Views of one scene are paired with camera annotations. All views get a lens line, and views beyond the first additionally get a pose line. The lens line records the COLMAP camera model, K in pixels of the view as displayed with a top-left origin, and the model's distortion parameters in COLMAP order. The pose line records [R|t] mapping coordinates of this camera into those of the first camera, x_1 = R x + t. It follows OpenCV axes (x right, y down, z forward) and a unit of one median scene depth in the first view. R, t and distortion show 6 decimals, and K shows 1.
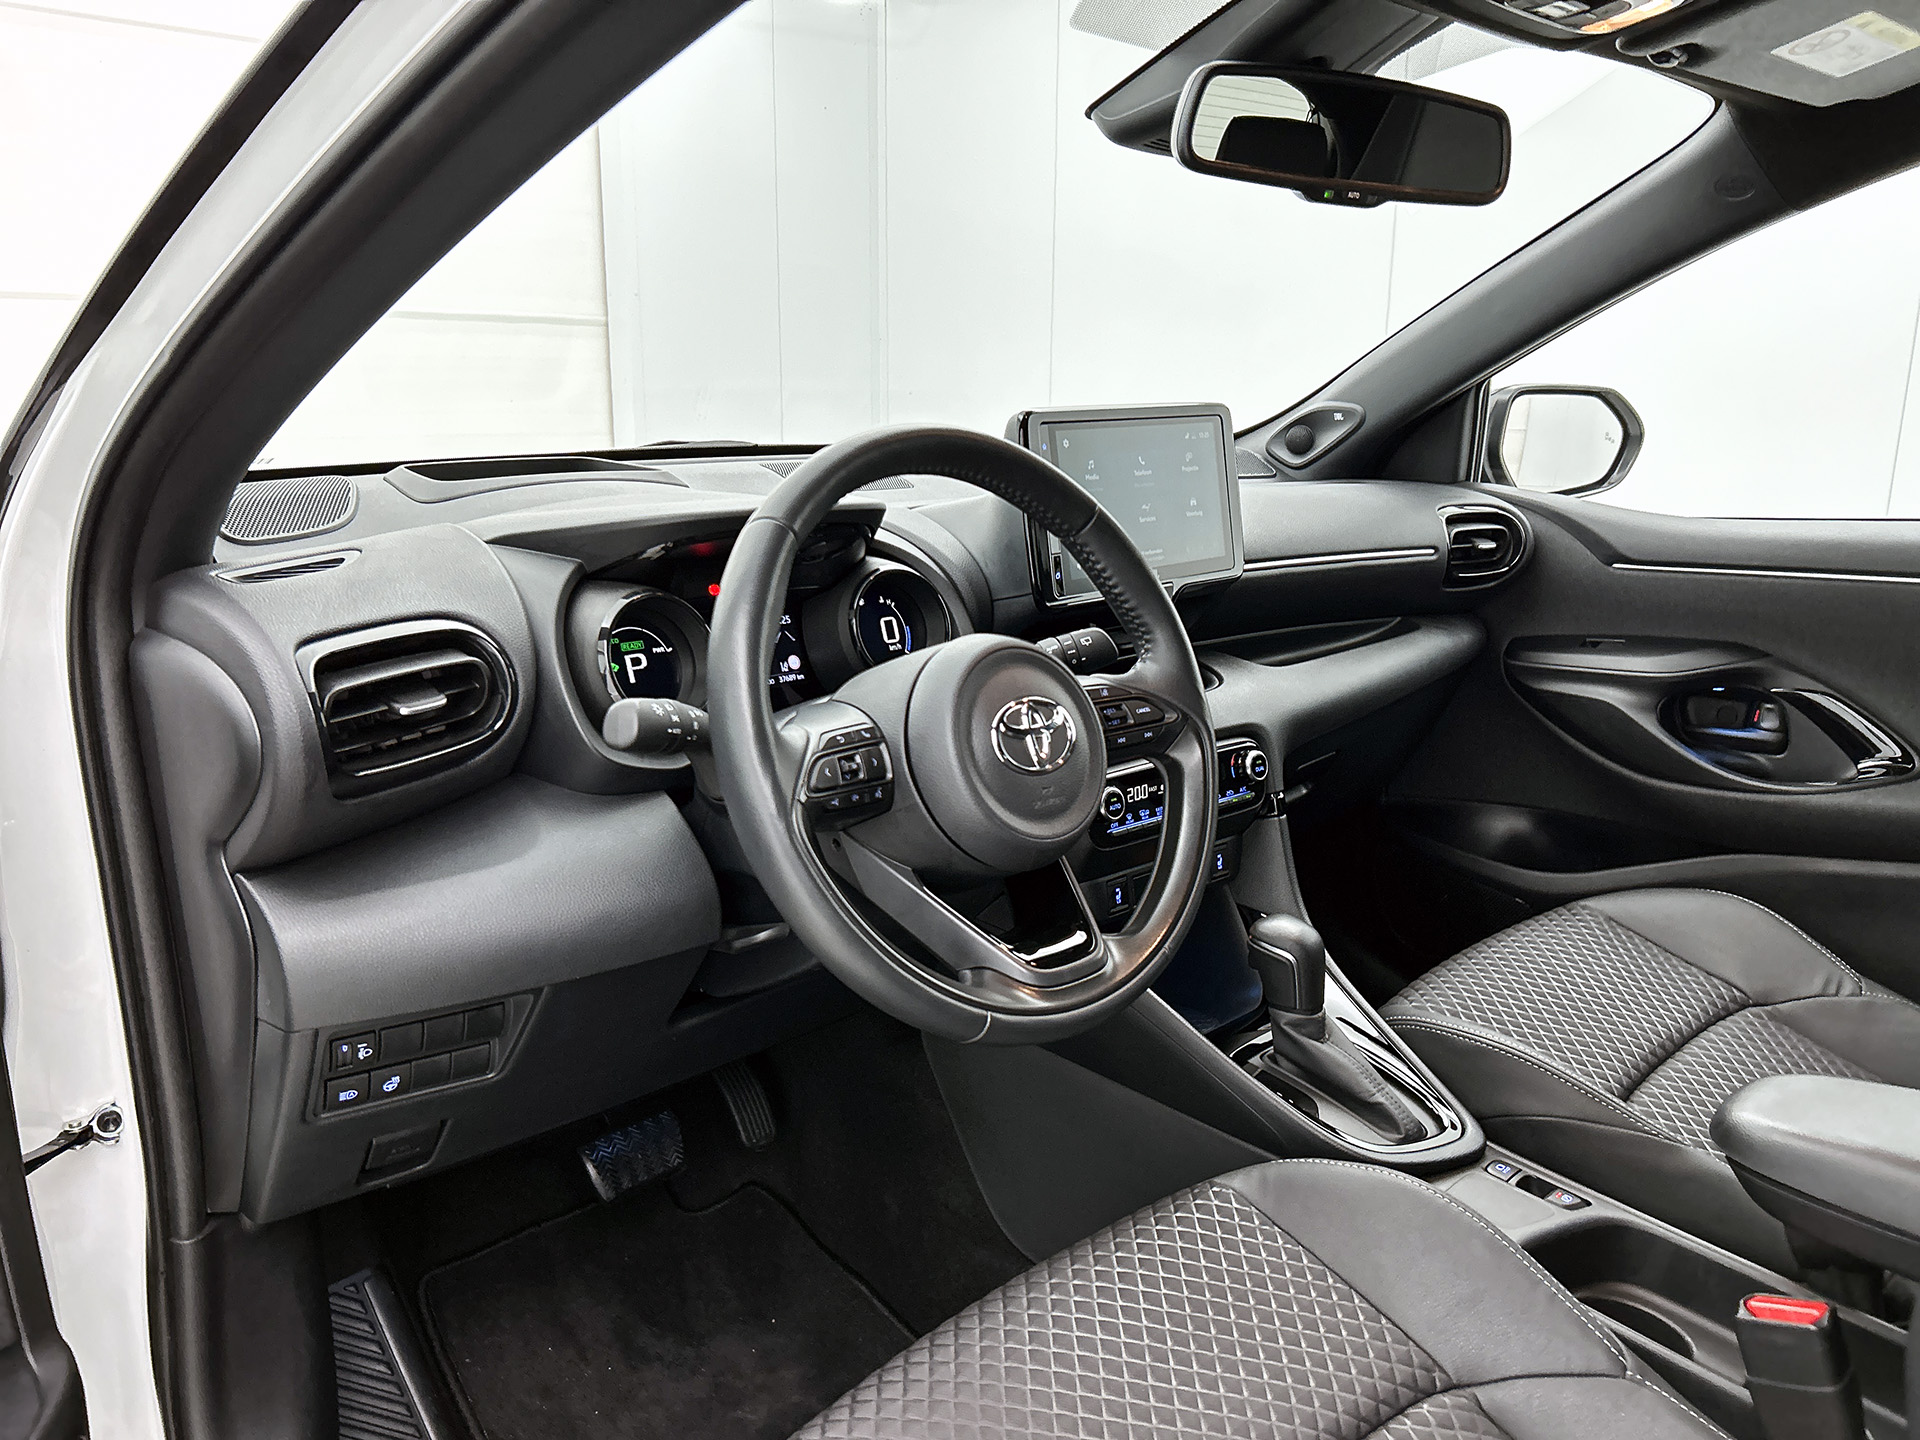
lens RADIAL K [[1304.3, 0, 962.9], [0, 1304.3, 723.6], [0, 0, 1]] dist [0.009536, -0.003462]
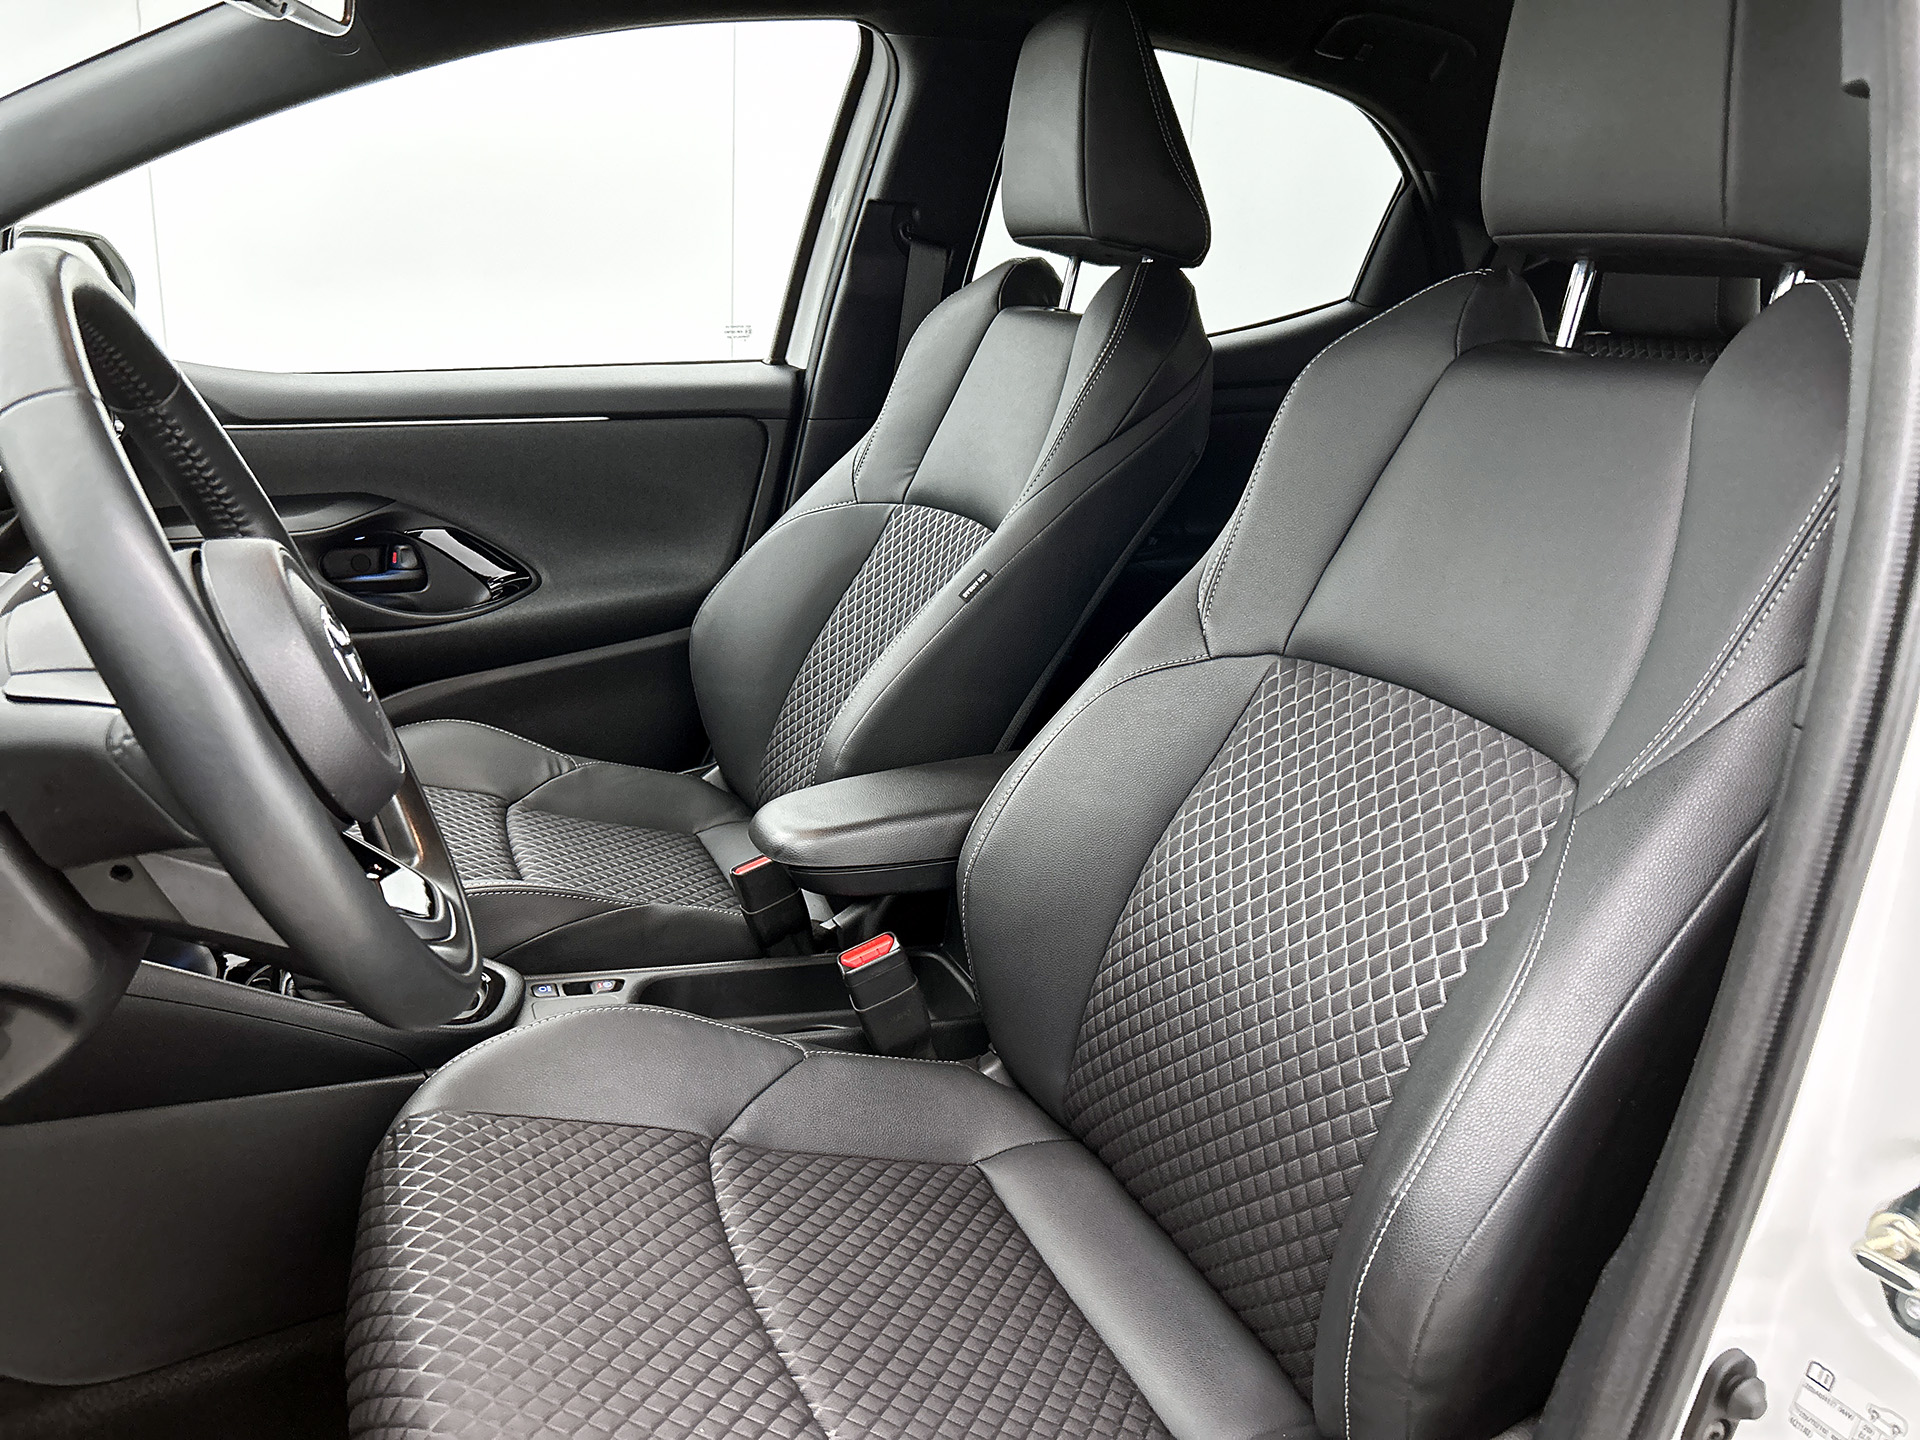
lens RADIAL K [[1304.3, 0, 959.3], [0, 1304.3, 721.8], [0, 0, 1]] dist [0.009536, -0.003462]
pose [[0.451230, -0.264481, 0.852315, -0.148746], [0.177725, 0.962575, 0.204605, -0.014961], [-0.874531, 0.059154, 0.481348, 0.089918]]
